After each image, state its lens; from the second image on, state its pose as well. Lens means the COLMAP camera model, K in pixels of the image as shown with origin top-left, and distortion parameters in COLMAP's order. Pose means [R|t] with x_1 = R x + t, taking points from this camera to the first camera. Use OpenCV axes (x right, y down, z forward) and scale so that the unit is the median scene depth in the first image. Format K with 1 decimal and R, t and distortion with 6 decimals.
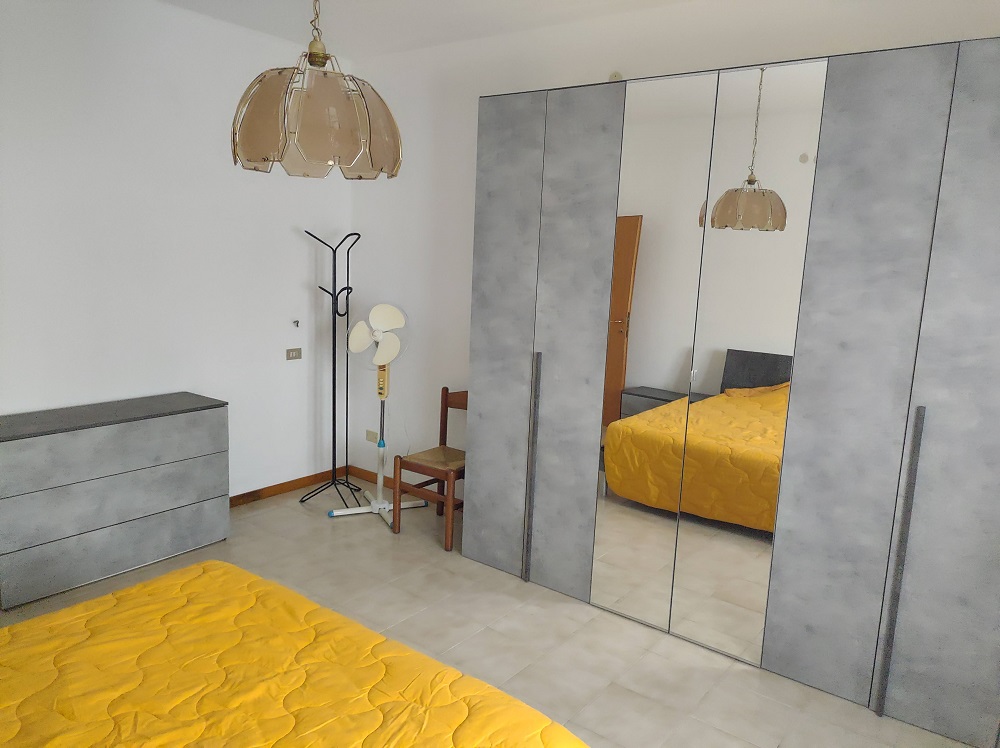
lens RADIAL K [[737.4, 0, 499.4], [0, 737.4, 375.7], [0, 0, 1]] dist [0.033789, -0.013008]
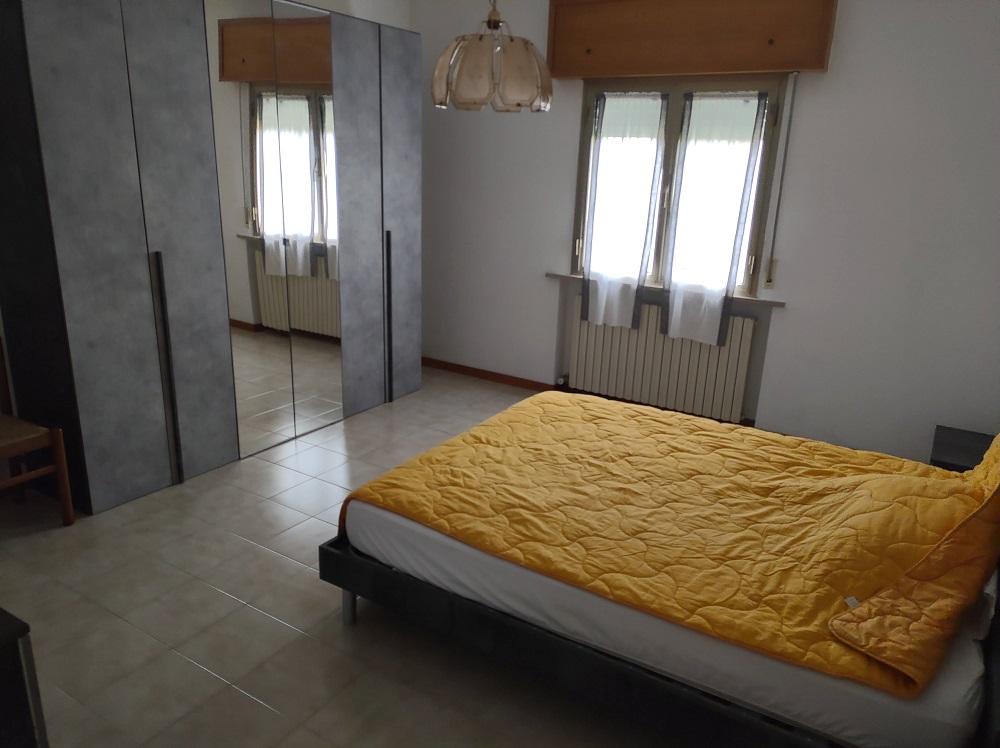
lens RADIAL K [[737.4, 0, 503.7], [0, 737.4, 373.6], [0, 0, 1]] dist [0.033789, -0.013008]
pose [[-0.093189, -0.329518, 0.939539, -0.988812], [0.125819, 0.932183, 0.339418, -0.162872], [-0.987667, 0.149842, -0.045409, 0.642696]]
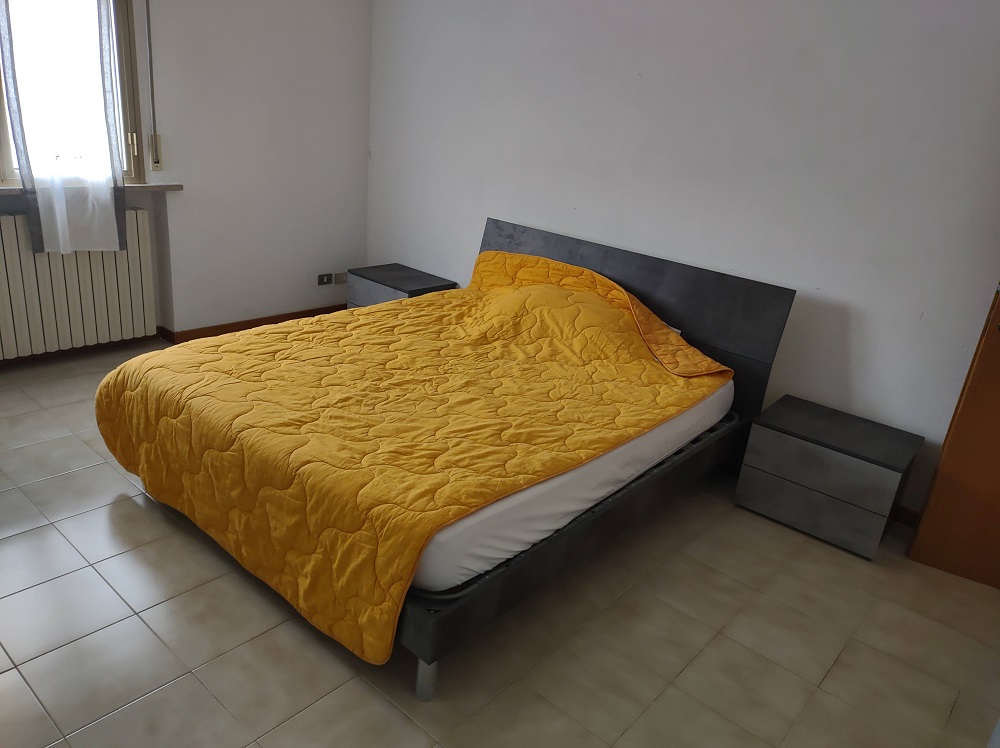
lens RADIAL K [[737.4, 0, 505.1], [0, 737.4, 376.8], [0, 0, 1]] dist [0.033789, -0.013008]
pose [[-0.988037, -0.153390, -0.015972, -0.014407], [-0.140300, 0.851034, 0.506021, -0.188138], [-0.064026, 0.502208, -0.862373, 1.437913]]
